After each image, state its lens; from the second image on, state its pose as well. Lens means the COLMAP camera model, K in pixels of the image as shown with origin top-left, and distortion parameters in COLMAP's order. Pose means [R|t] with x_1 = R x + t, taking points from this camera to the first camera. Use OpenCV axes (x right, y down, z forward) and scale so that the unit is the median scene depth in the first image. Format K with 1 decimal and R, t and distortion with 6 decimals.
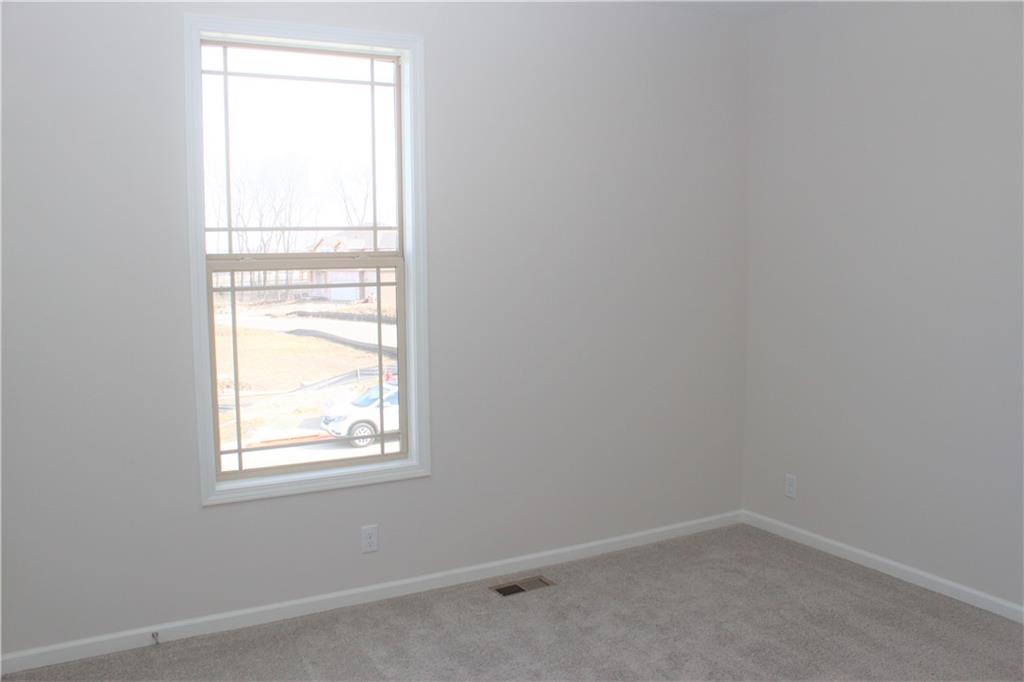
lens RADIAL K [[875.3, 0, 512.0], [0, 875.3, 341.0], [0, 0, 1]] dist [-0.139528, 0.114450]
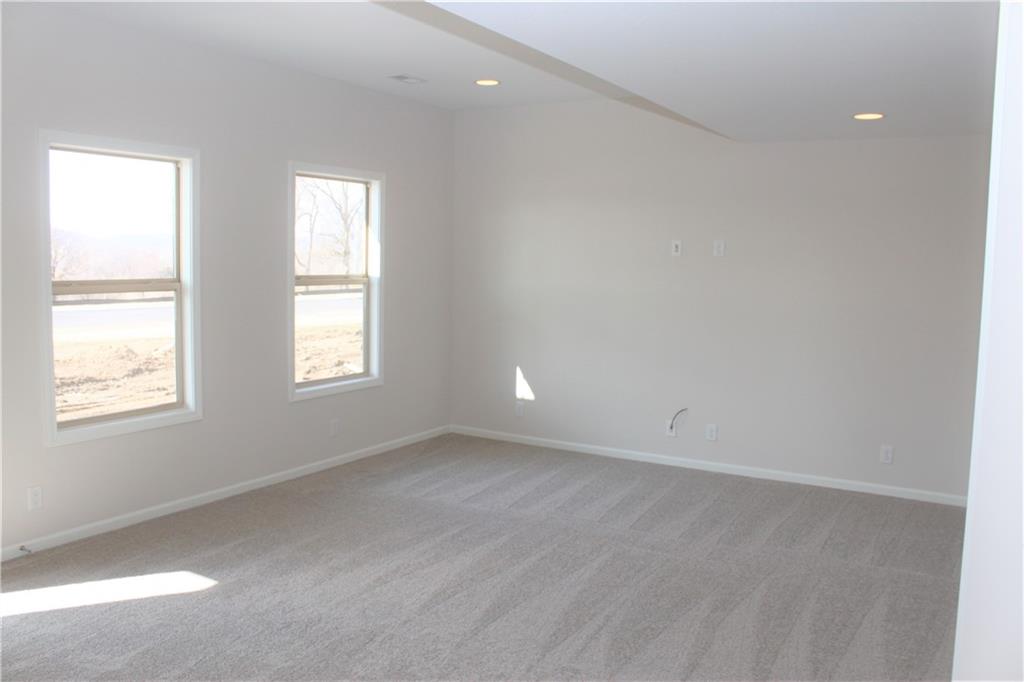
lens RADIAL K [[875.3, 0, 512.0], [0, 875.3, 341.0], [0, 0, 1]] dist [-0.139528, 0.114450]
pose [[0.848996, -0.040082, 0.526877, -0.977587], [0.056420, 0.998295, -0.014968, 0.109710], [-0.525378, 0.042434, 0.849810, -0.999652]]
